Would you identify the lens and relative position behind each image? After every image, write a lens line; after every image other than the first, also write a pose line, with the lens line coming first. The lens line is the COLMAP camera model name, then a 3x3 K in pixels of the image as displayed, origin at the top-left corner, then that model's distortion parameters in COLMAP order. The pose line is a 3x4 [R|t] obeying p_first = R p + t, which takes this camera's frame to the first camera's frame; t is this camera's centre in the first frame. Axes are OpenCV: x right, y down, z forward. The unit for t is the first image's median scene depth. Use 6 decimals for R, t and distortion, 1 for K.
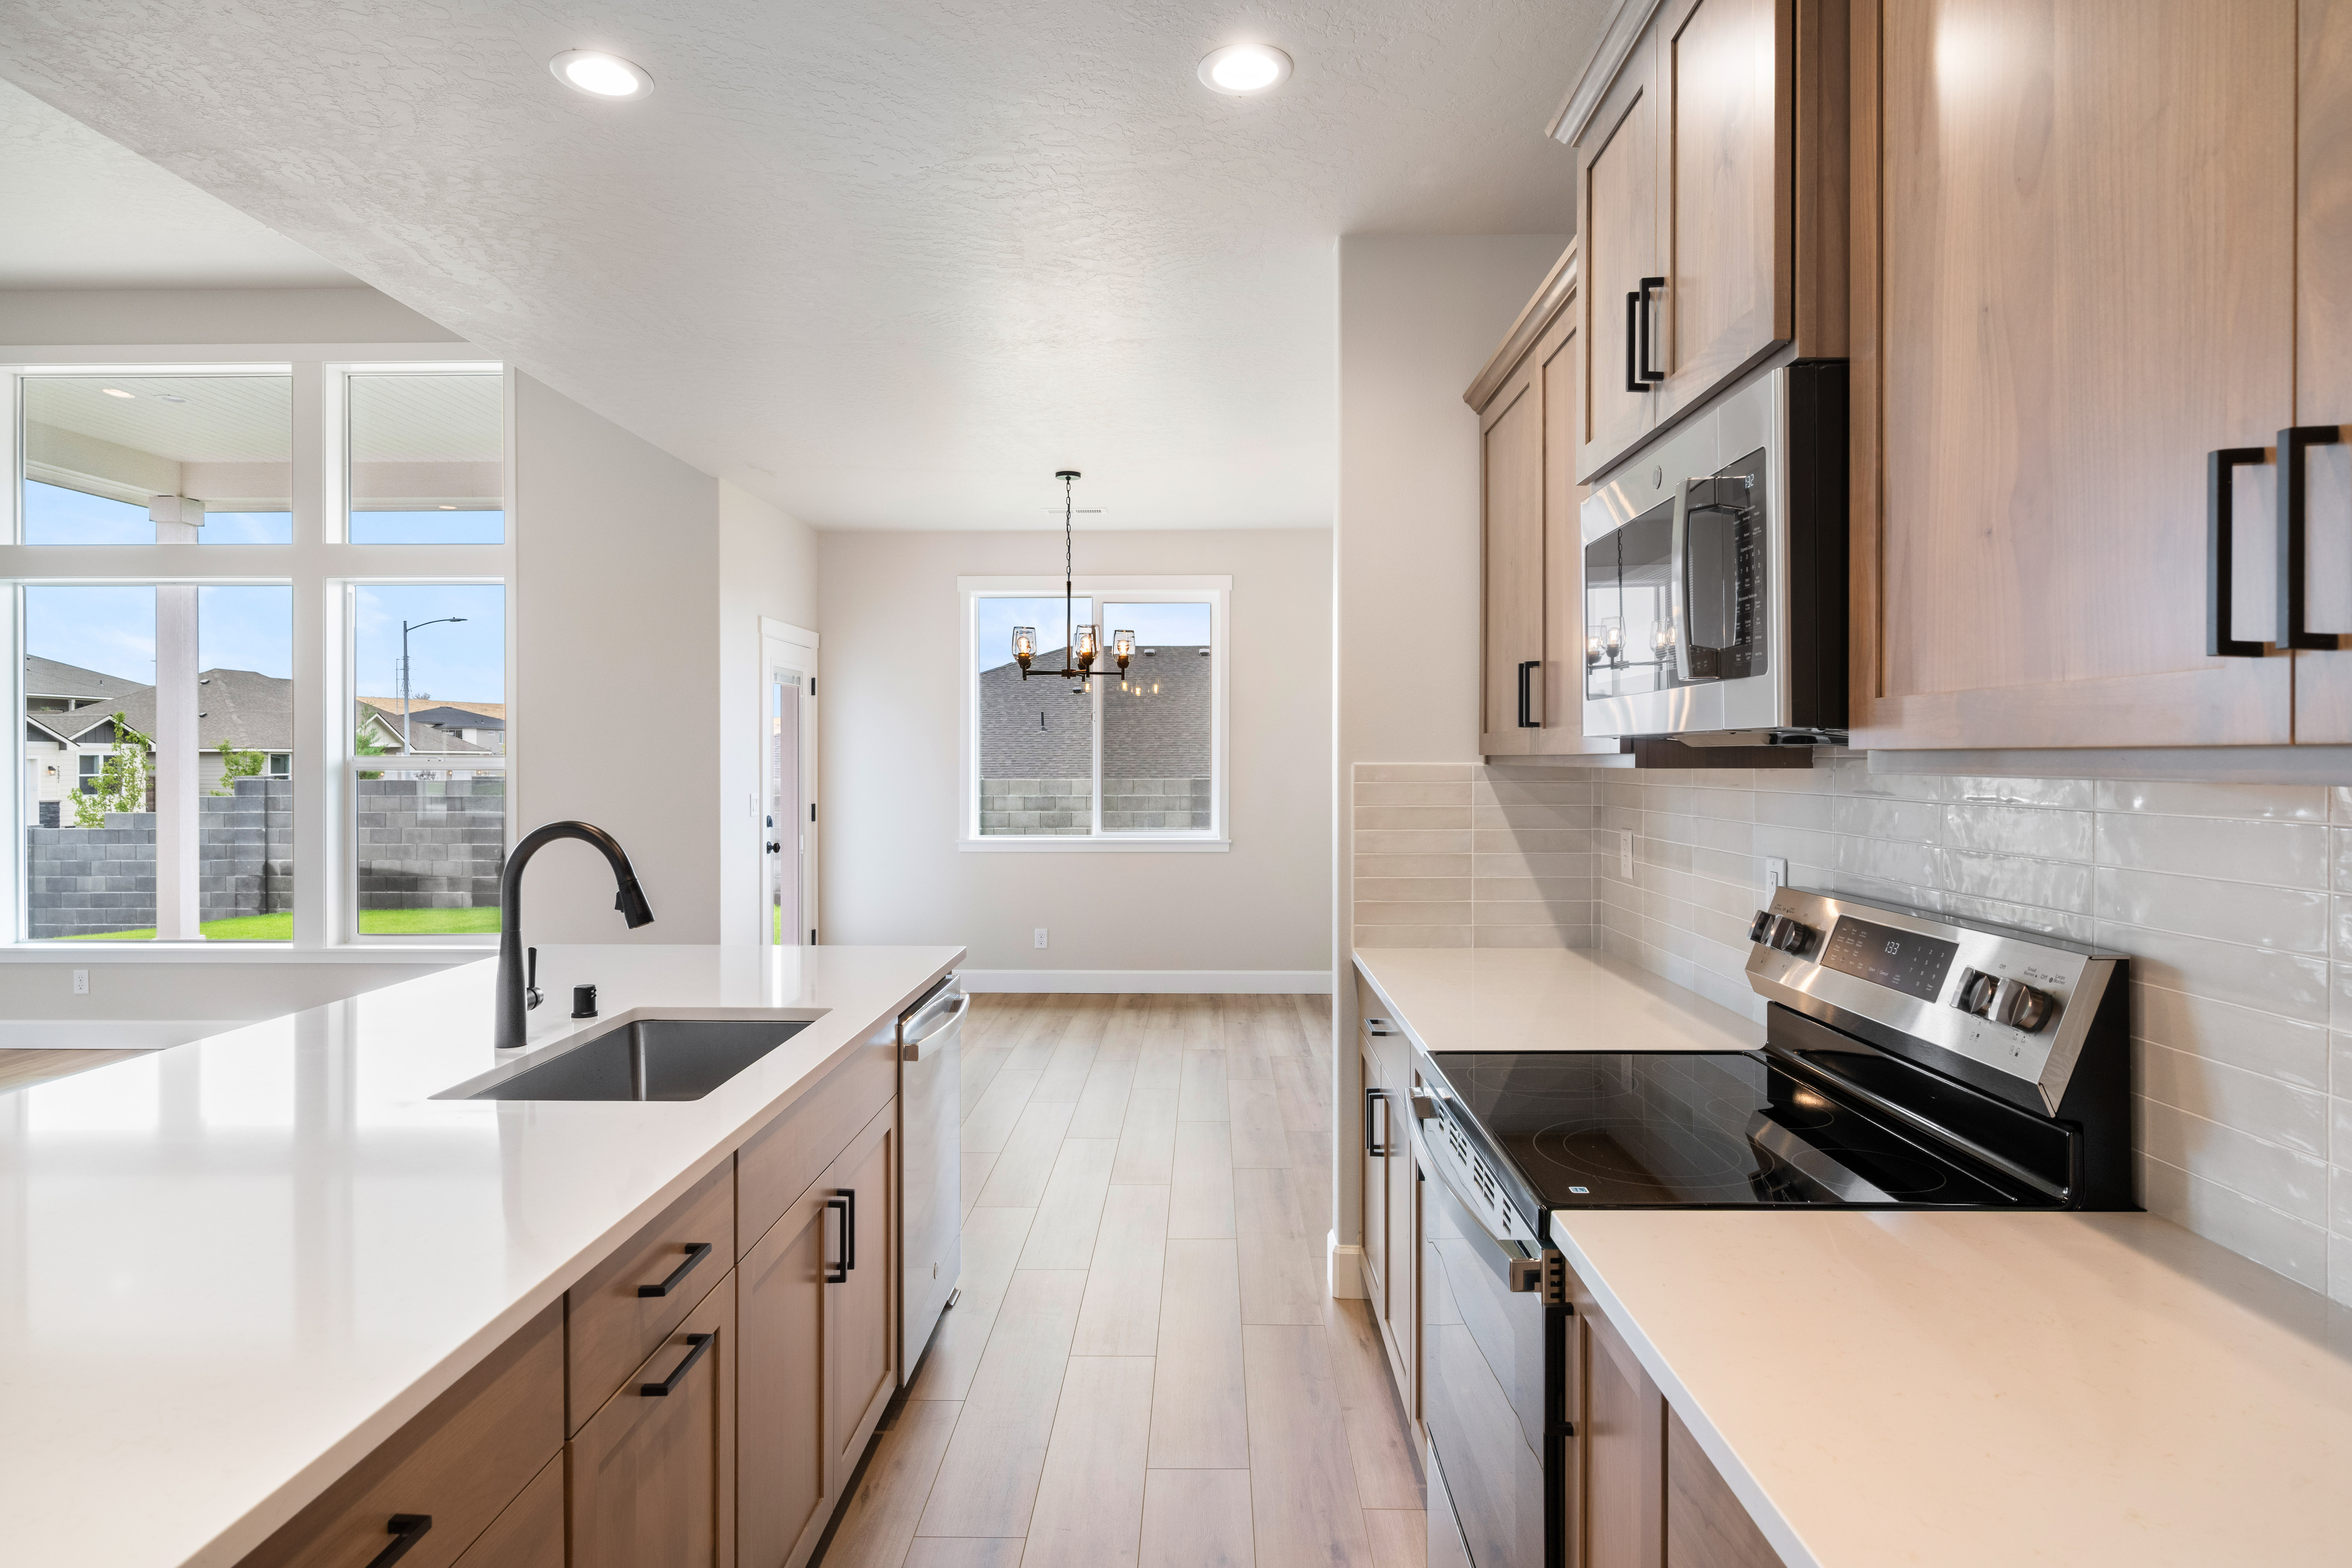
lens RADIAL K [[1280.2, 0, 1183.5], [0, 1280.2, 771.9], [0, 0, 1]] dist [0.001513, 0.000042]
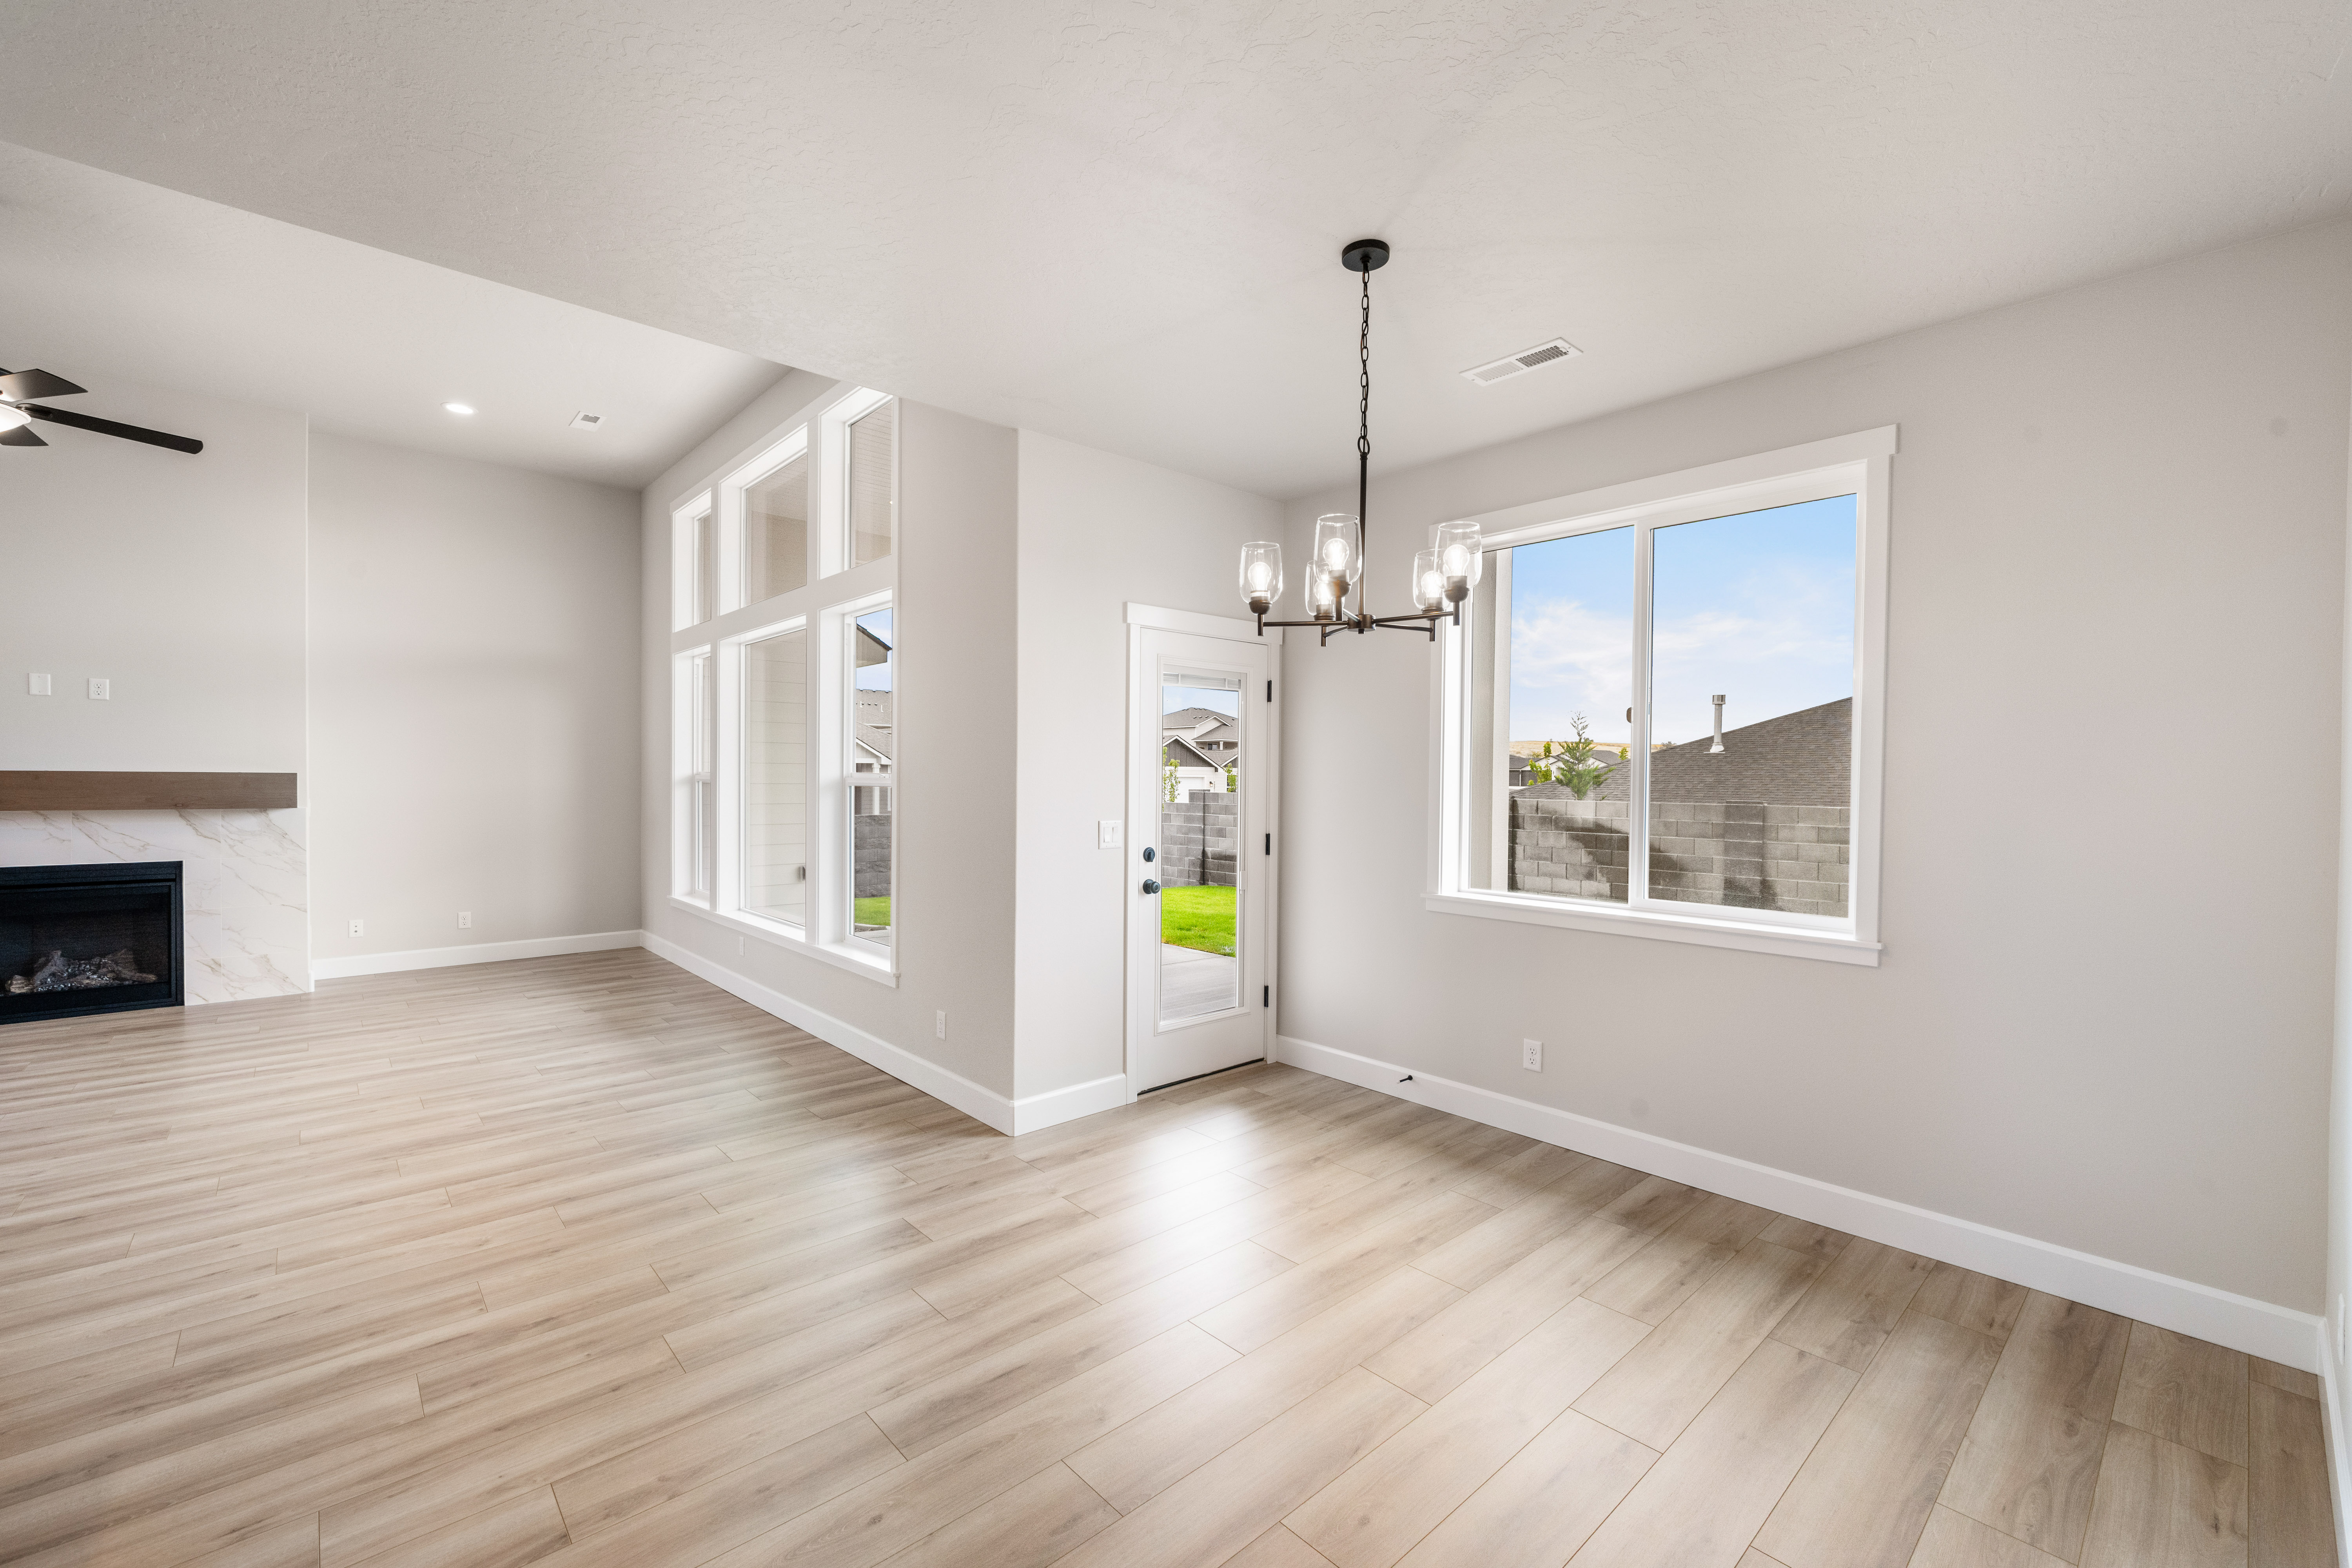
lens RADIAL K [[984.7, 0, 1156.7], [0, 984.7, 790.5], [0, 0, 1]] dist [0.013556, -0.001373]
pose [[0.682071, 0.015254, -0.731127, 0.050216], [-0.014597, 0.999867, 0.007243, -0.002424], [0.731140, 0.005732, 0.682203, 0.214141]]
